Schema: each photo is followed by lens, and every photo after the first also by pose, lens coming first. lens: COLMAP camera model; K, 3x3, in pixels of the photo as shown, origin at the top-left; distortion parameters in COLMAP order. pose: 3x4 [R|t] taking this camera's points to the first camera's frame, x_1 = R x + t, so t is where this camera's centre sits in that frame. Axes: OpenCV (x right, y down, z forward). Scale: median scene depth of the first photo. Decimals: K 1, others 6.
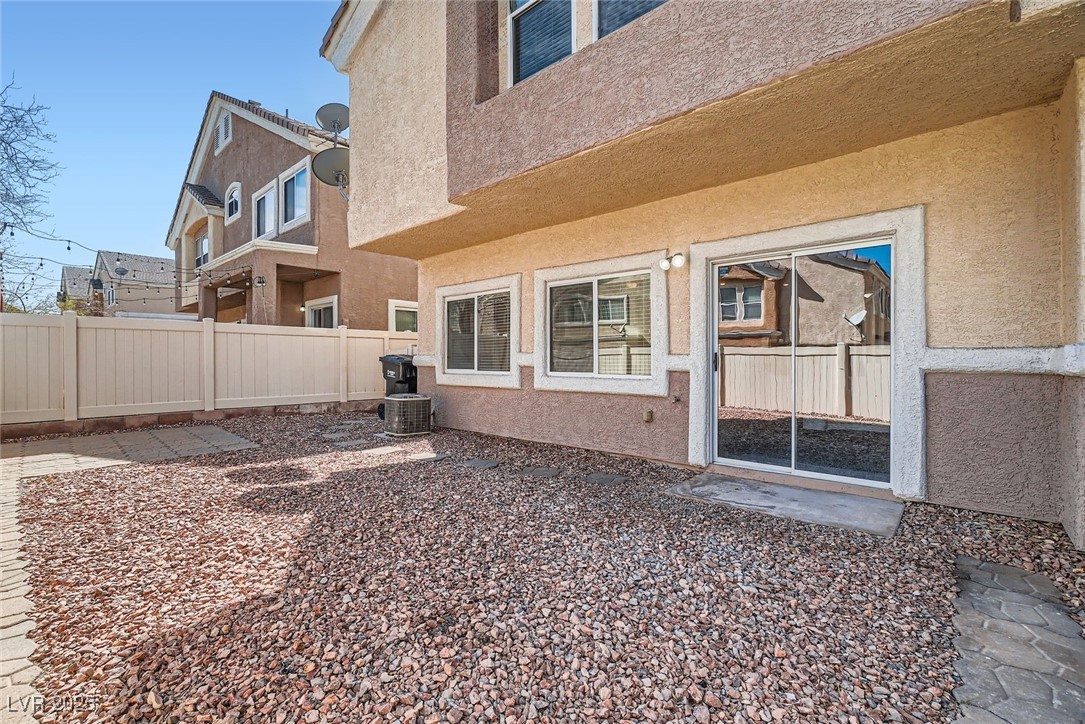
lens RADIAL K [[476.5, 0, 536.2], [0, 476.5, 363.6], [0, 0, 1]] dist [-0.029947, 0.020040]
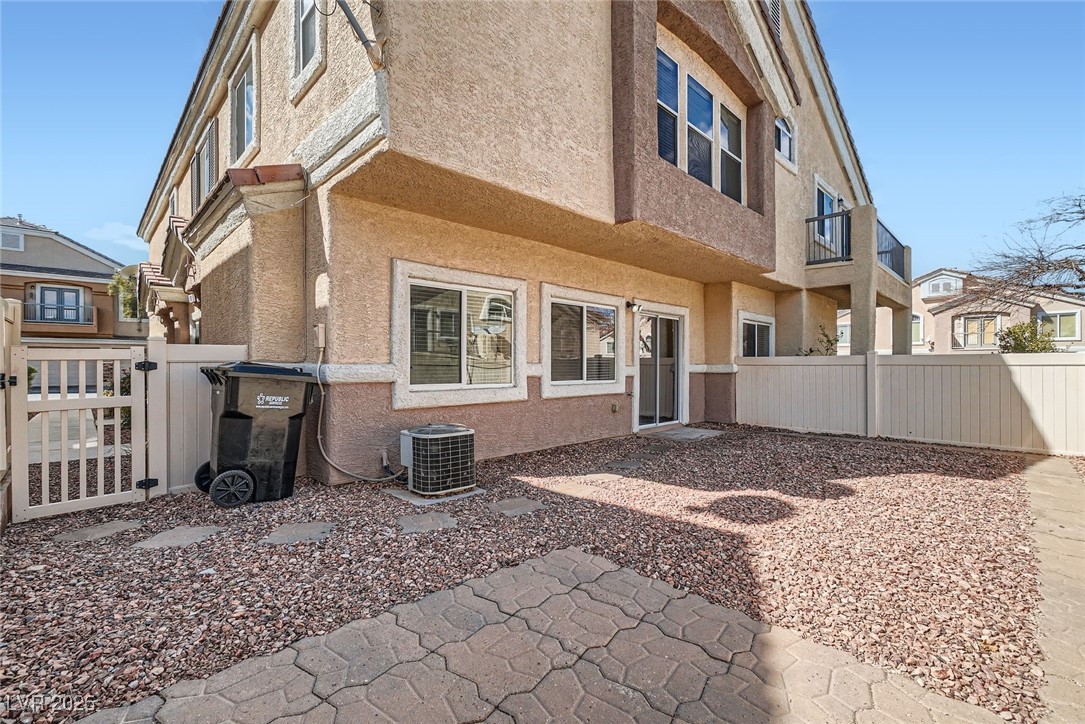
lens RADIAL K [[476.5, 0, 536.2], [0, 476.5, 363.6], [0, 0, 1]] dist [-0.029947, 0.020040]
pose [[0.065188, 0.011021, 0.997812, -1.028275], [0.009939, 0.999882, -0.011693, -0.009714], [-0.997824, 0.010679, 0.065071, 0.955126]]
